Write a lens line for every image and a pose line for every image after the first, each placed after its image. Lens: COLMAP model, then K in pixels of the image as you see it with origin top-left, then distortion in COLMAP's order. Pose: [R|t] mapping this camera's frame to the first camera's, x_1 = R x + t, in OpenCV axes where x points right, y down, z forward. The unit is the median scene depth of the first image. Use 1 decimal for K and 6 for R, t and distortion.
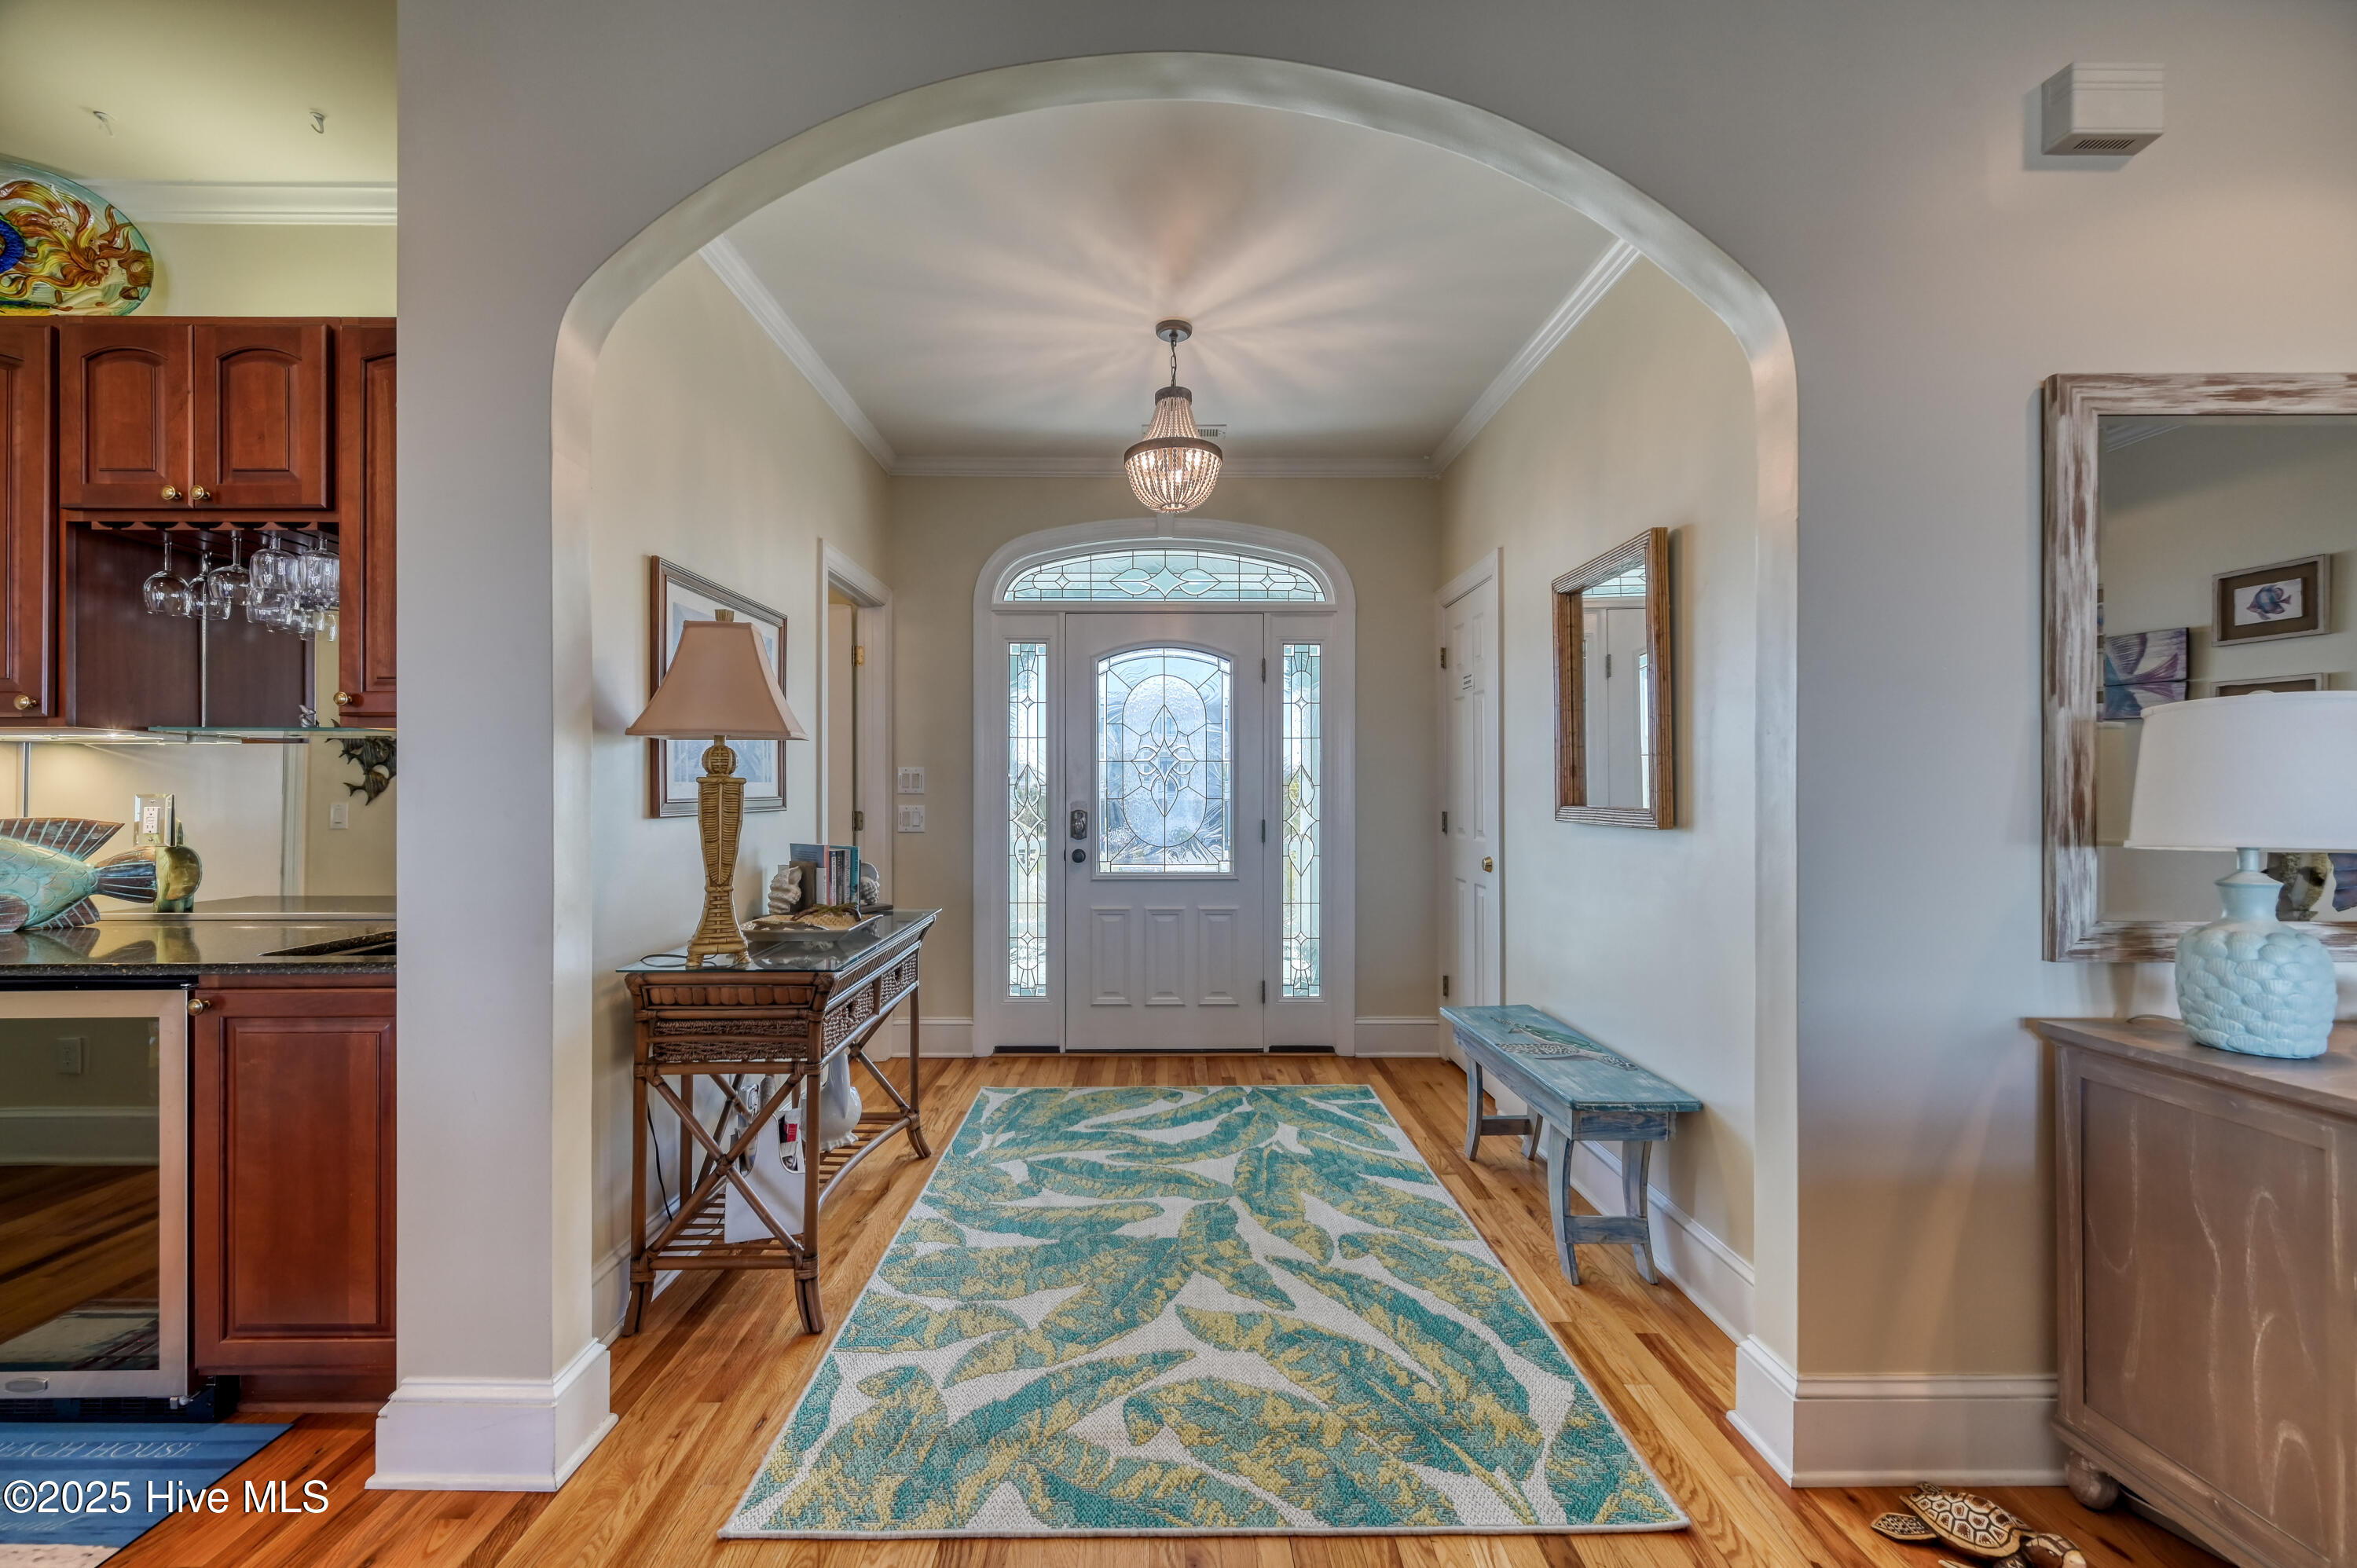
lens RADIAL K [[935.8, 0, 1158.9], [0, 935.8, 787.2], [0, 0, 1]] dist [-0.000381, -0.000033]
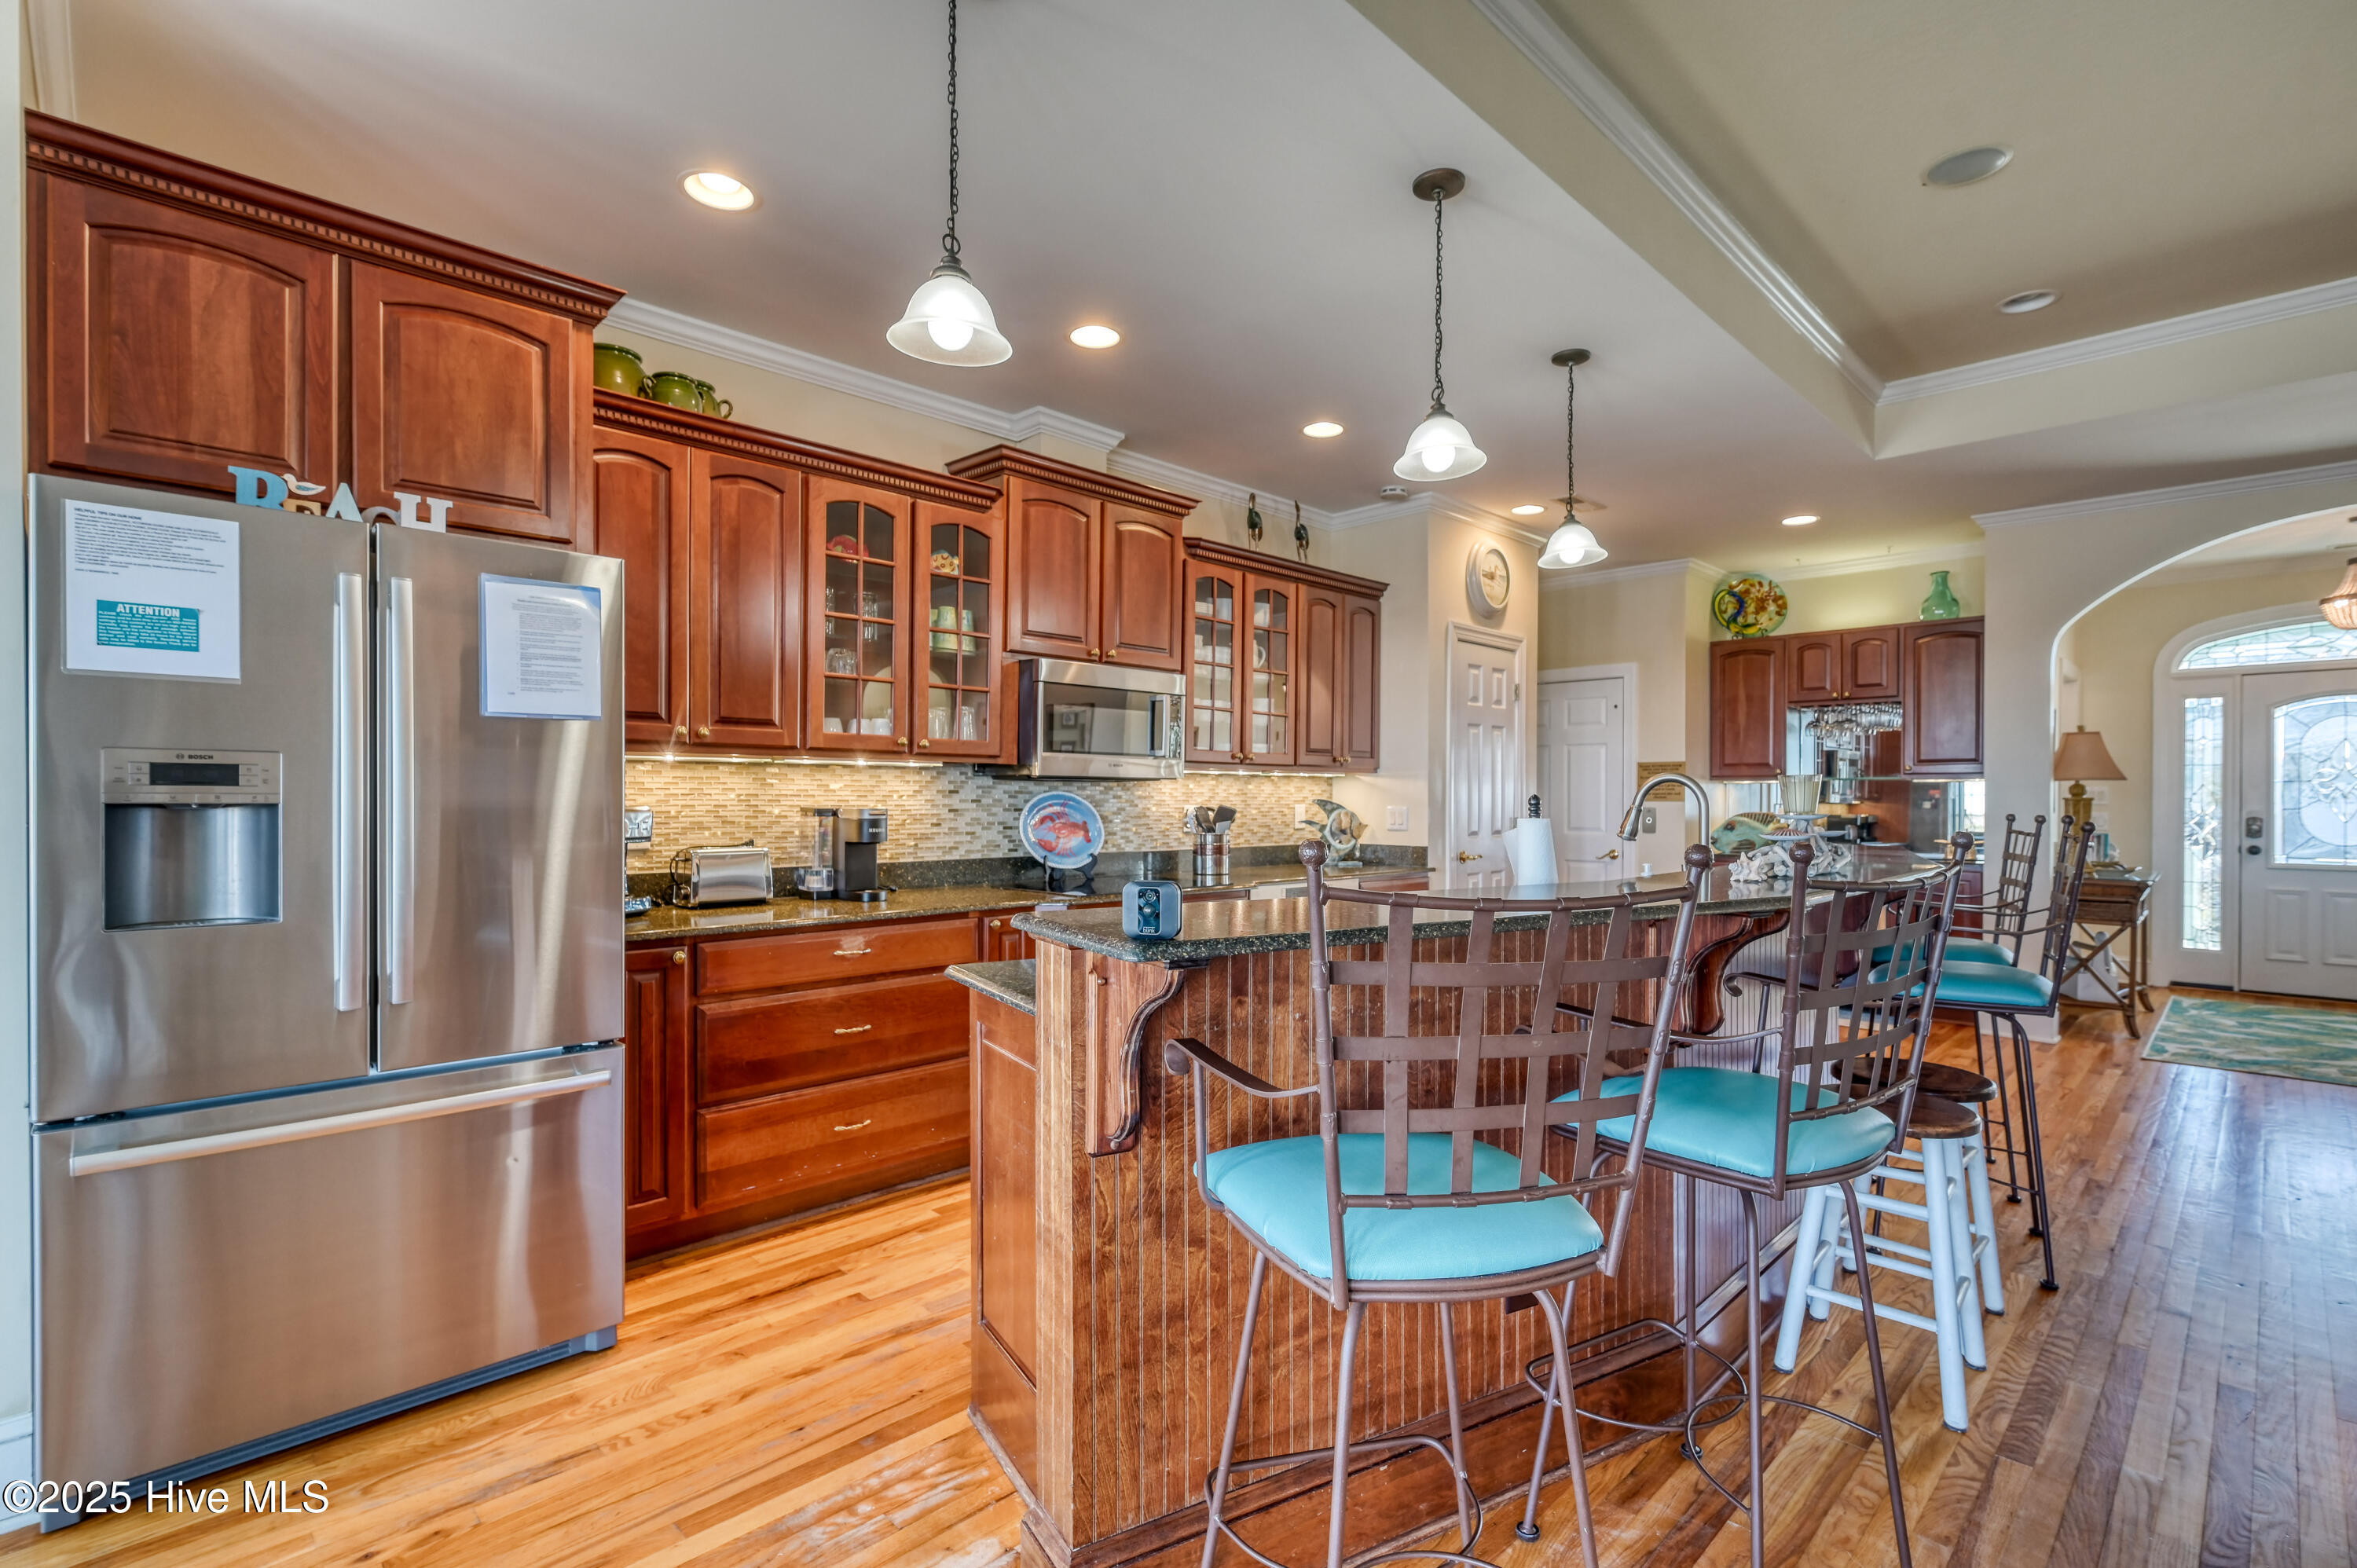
lens RADIAL K [[1068.8, 0, 1180.0], [0, 1068.8, 806.7], [0, 0, 1]] dist [-0.000165, 0.000547]
pose [[0.700416, 0.005397, -0.713715, -0.136325], [0.001168, 0.999961, 0.008708, -0.011692], [0.713734, -0.006933, 0.700382, -2.411491]]
